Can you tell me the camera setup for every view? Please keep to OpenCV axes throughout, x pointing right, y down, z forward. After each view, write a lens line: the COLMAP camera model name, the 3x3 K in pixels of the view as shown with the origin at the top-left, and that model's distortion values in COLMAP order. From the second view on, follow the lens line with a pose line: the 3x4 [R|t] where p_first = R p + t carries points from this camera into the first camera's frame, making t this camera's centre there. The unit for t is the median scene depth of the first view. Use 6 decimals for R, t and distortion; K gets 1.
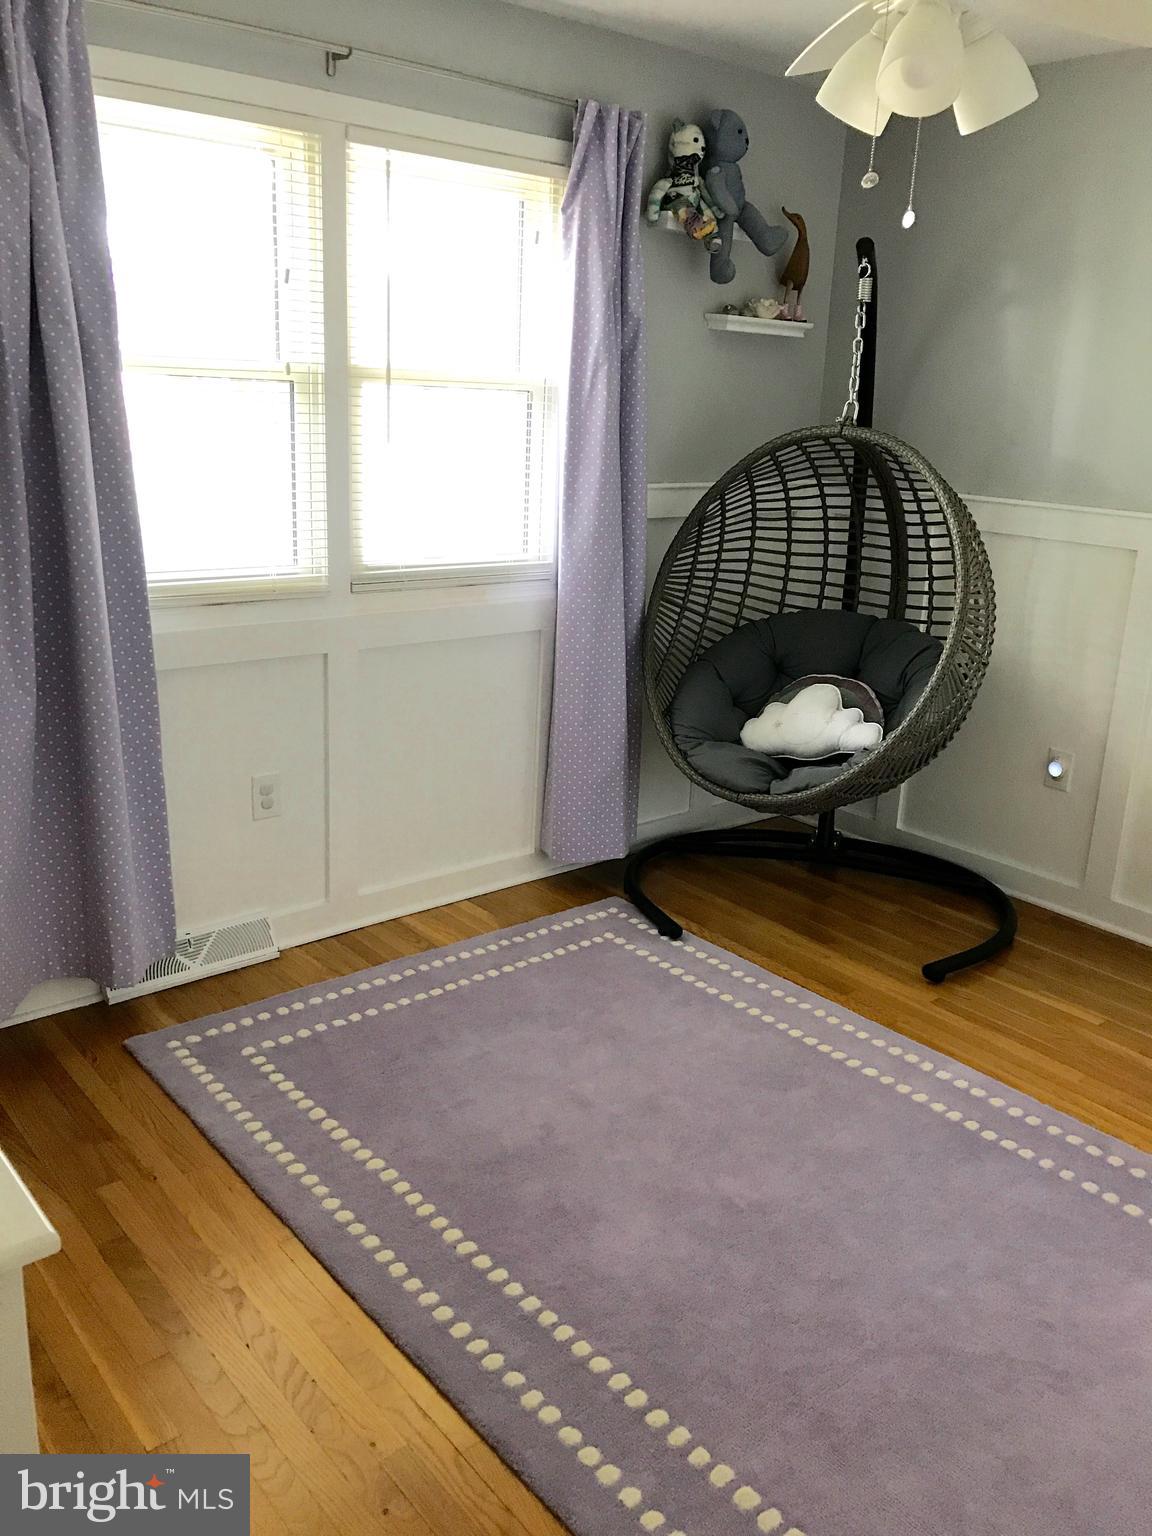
lens RADIAL K [[1245.4, 0, 582.9], [0, 1245.4, 766.8], [0, 0, 1]] dist [0.009633, -0.013051]
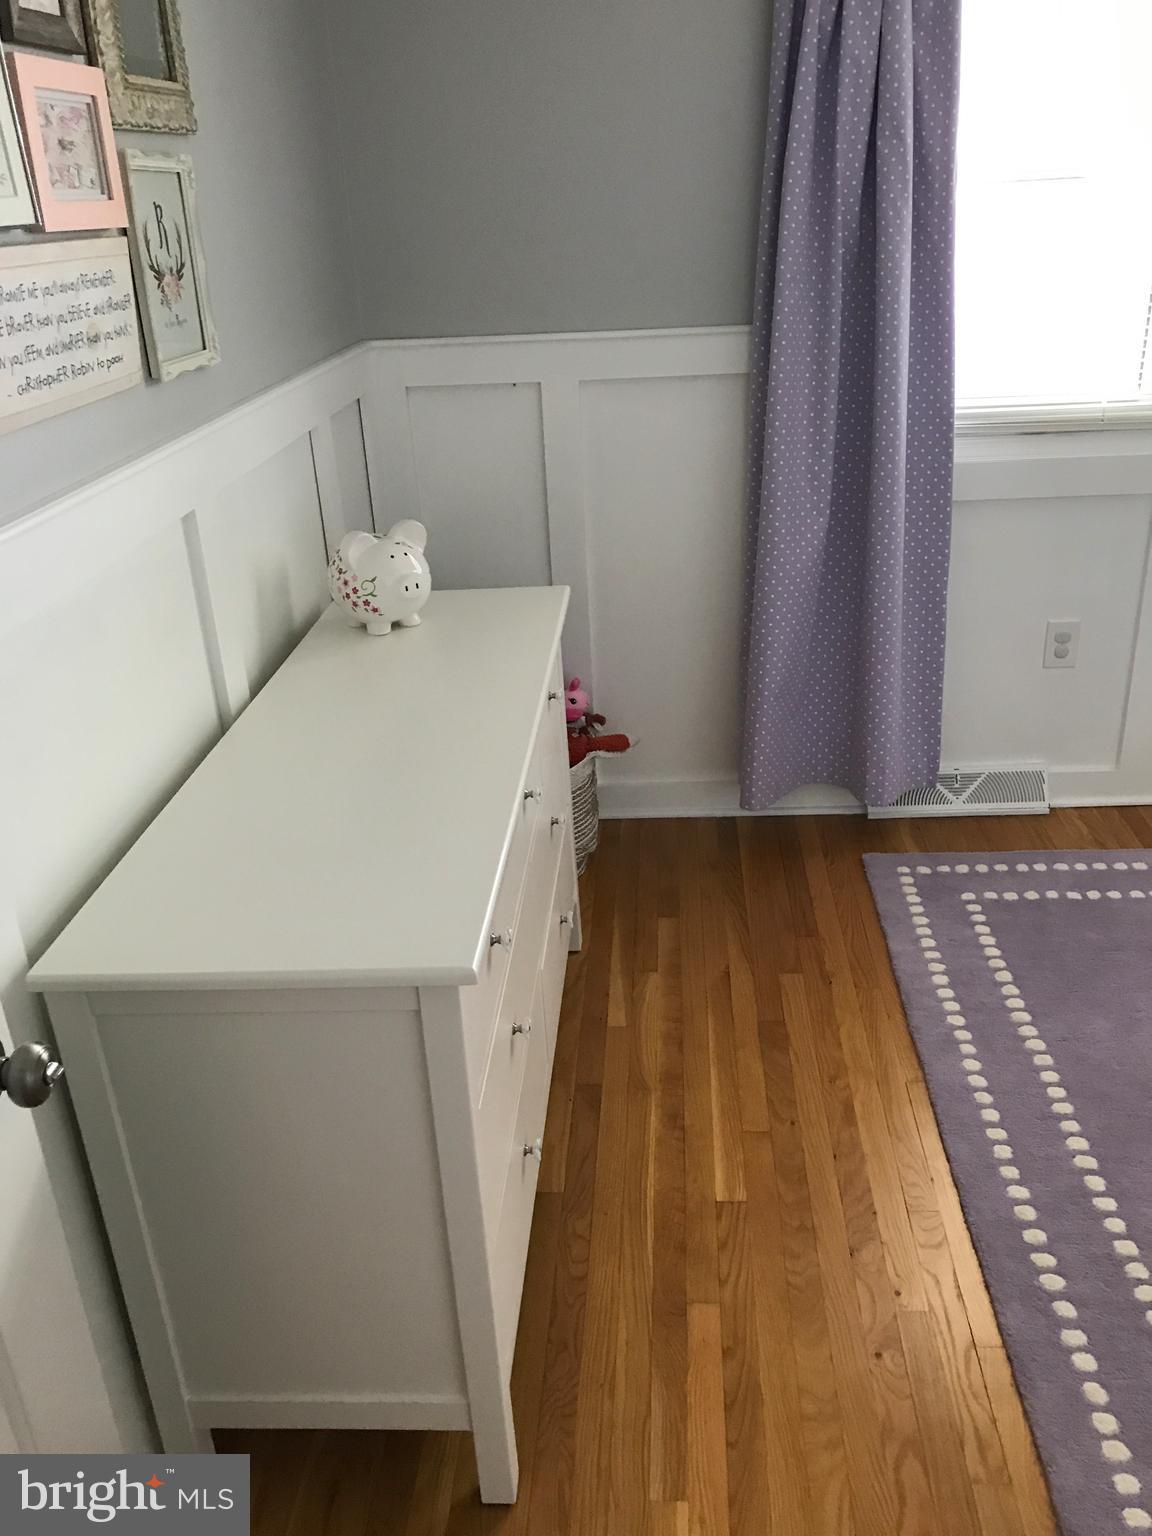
lens RADIAL K [[1245.4, 0, 576.2], [0, 1245.4, 766.5], [0, 0, 1]] dist [0.009633, -0.013051]
pose [[0.718221, 0.210102, -0.663337, 0.144210], [-0.116501, 0.976177, 0.183049, -0.018228], [0.685993, -0.054190, 0.725587, 0.071460]]
